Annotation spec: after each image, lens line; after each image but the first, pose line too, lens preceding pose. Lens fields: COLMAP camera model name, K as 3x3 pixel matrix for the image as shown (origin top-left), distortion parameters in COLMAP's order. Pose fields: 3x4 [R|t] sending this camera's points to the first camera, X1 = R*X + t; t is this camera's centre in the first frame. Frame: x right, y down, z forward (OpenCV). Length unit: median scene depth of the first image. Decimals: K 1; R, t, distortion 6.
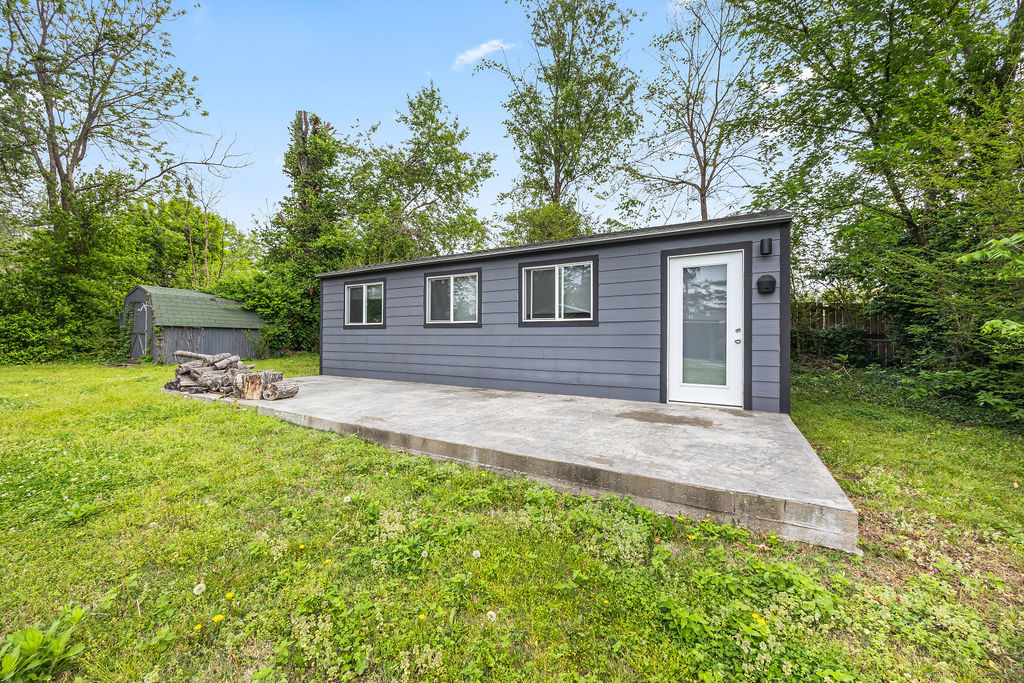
lens RADIAL K [[392.4, 0, 511.3], [0, 392.4, 336.7], [0, 0, 1]] dist [0.002757, 0.000799]
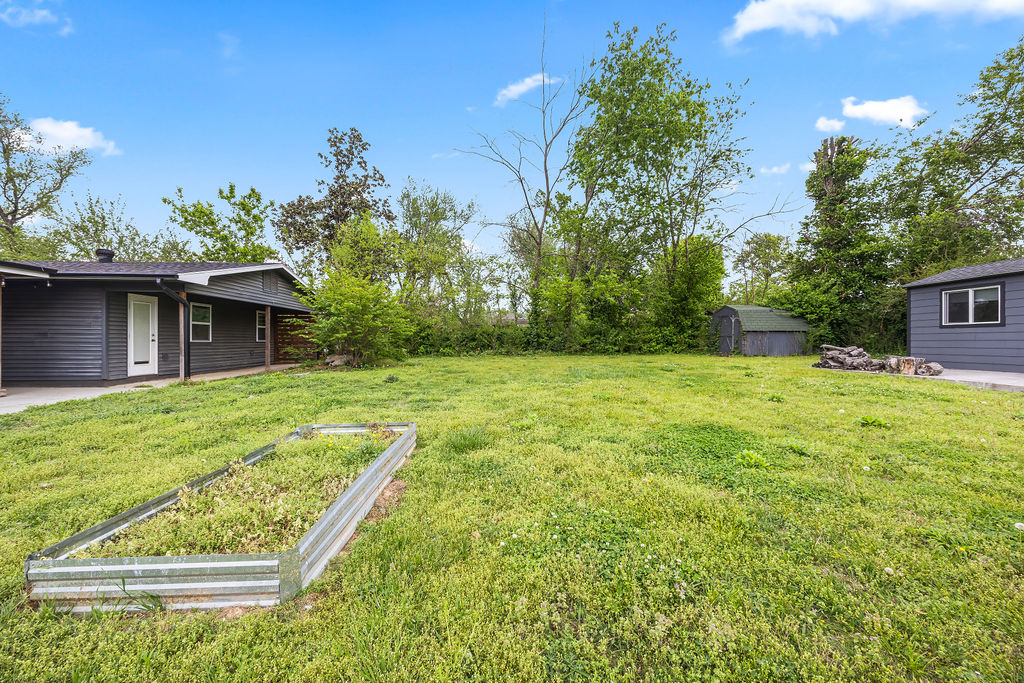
lens RADIAL K [[392.4, 0, 512.5], [0, 392.4, 343.9], [0, 0, 1]] dist [0.002757, 0.000799]
pose [[0.531898, -0.001090, -0.846808, -0.079240], [0.010706, 0.999928, 0.005438, 0.005581], [0.846741, -0.011958, 0.531871, -0.550200]]
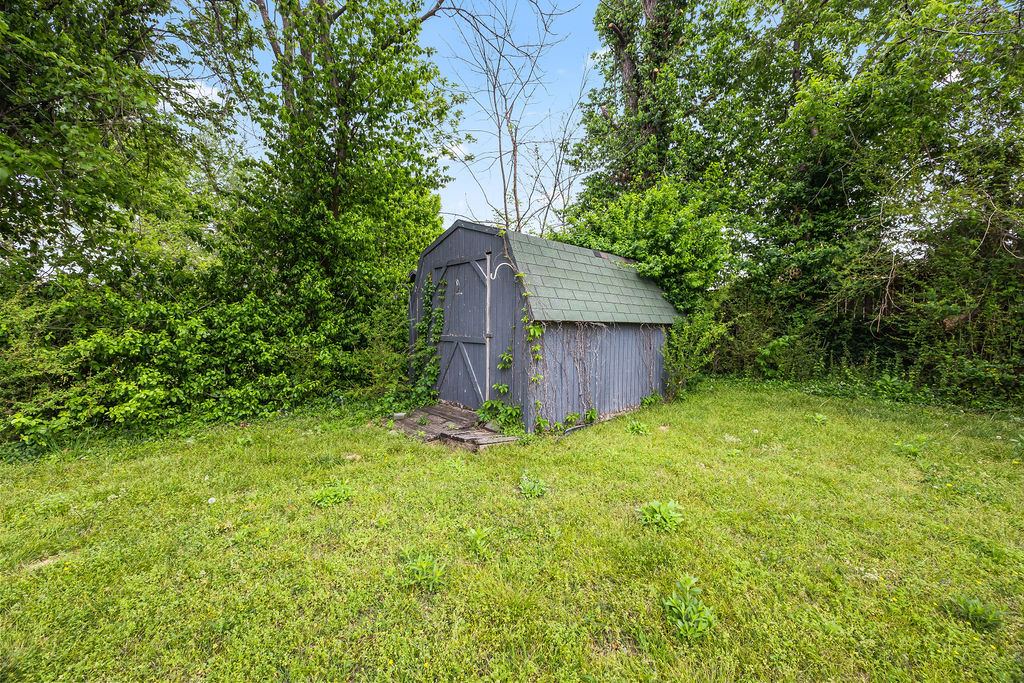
lens RADIAL K [[392.4, 0, 514.2], [0, 392.4, 333.8], [0, 0, 1]] dist [0.002757, 0.000799]
pose [[0.944351, -0.008218, -0.328838, -0.769180], [0.014062, 0.999783, 0.015396, -0.021377], [0.328640, -0.019163, 0.944261, 0.644994]]
